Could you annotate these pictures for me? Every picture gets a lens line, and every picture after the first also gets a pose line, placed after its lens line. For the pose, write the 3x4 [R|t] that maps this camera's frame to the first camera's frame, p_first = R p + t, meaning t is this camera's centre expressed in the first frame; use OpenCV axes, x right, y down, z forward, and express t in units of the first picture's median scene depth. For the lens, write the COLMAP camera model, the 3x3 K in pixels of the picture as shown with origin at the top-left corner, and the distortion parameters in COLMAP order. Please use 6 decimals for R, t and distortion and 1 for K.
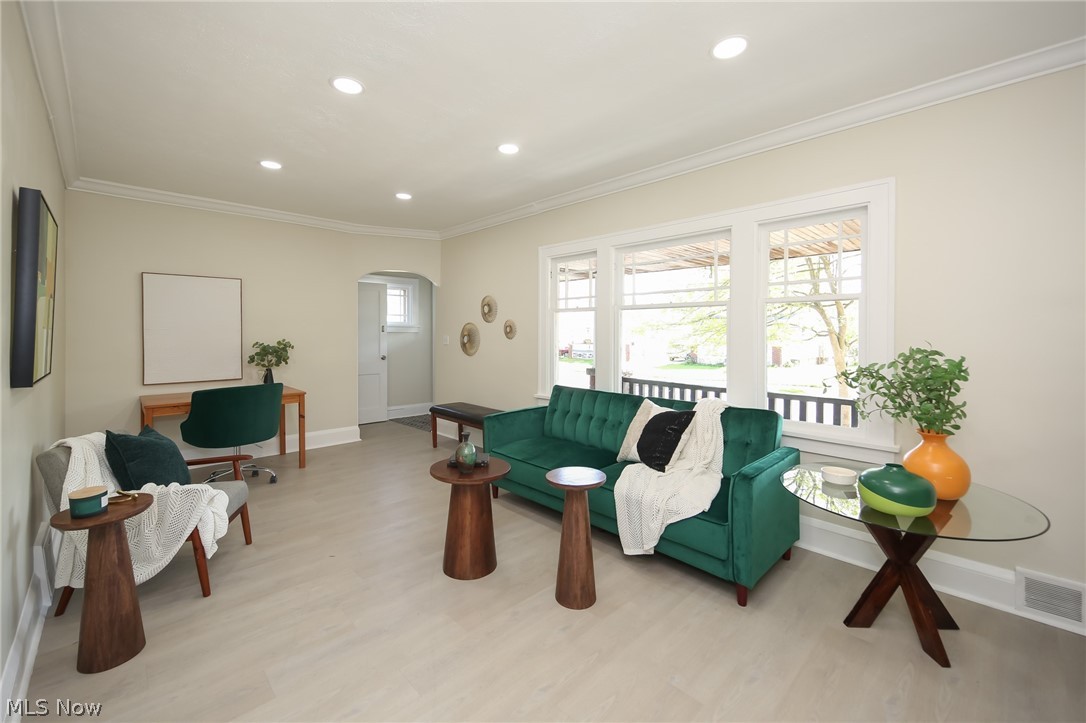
lens RADIAL K [[448.4, 0, 533.3], [0, 448.4, 334.7], [0, 0, 1]] dist [0.000514, 0.000033]
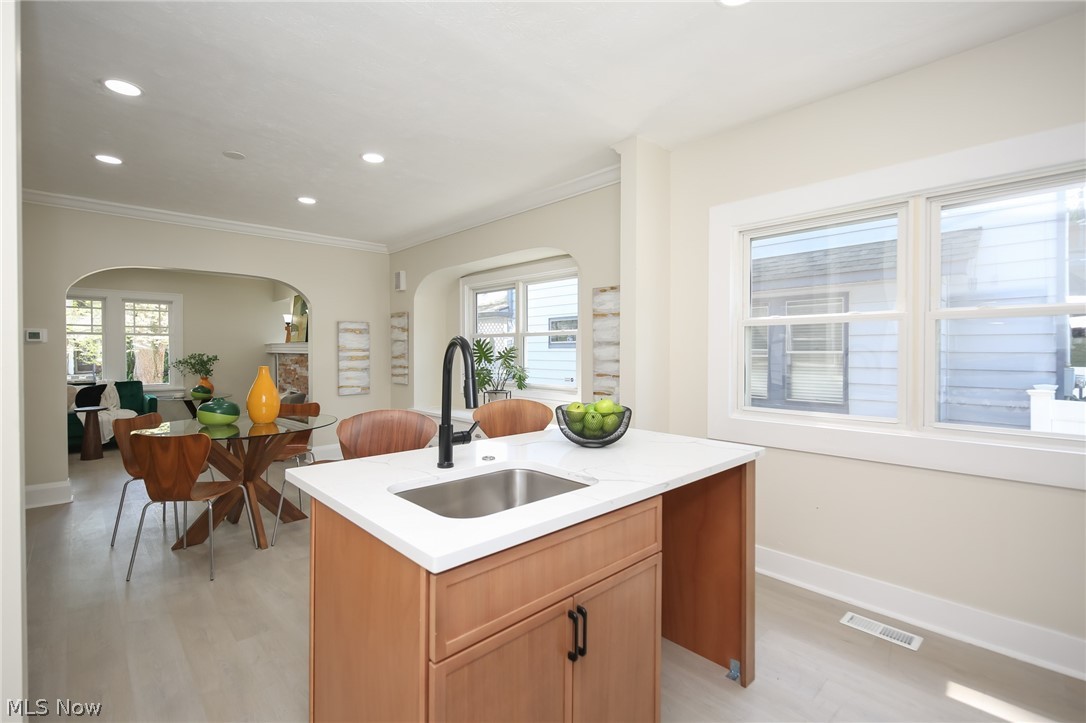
lens RADIAL K [[488.0, 0, 543.7], [0, 488.0, 353.8], [0, 0, 1]] dist [0.003847, 0.000036]
pose [[0.000002, -0.010219, 0.999948, -2.023819], [0.004358, 0.999938, 0.010218, 0.007213], [-0.999991, 0.004358, 0.000046, -1.136014]]
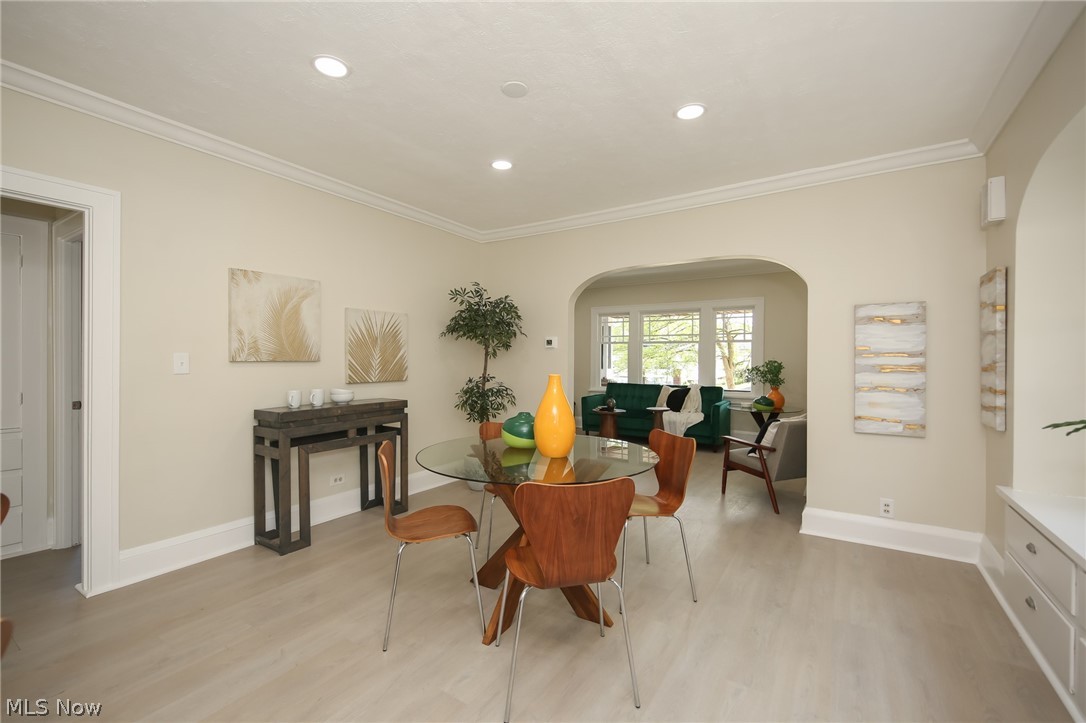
lens RADIAL K [[464.9, 0, 540.0], [0, 464.9, 360.5], [0, 0, 1]] dist [0.021693, -0.000084]
pose [[0.973427, 0.000599, 0.228995, -0.982469], [-0.000878, 0.999999, 0.001116, 0.023446], [-0.228994, -0.001287, 0.973427, -1.223193]]
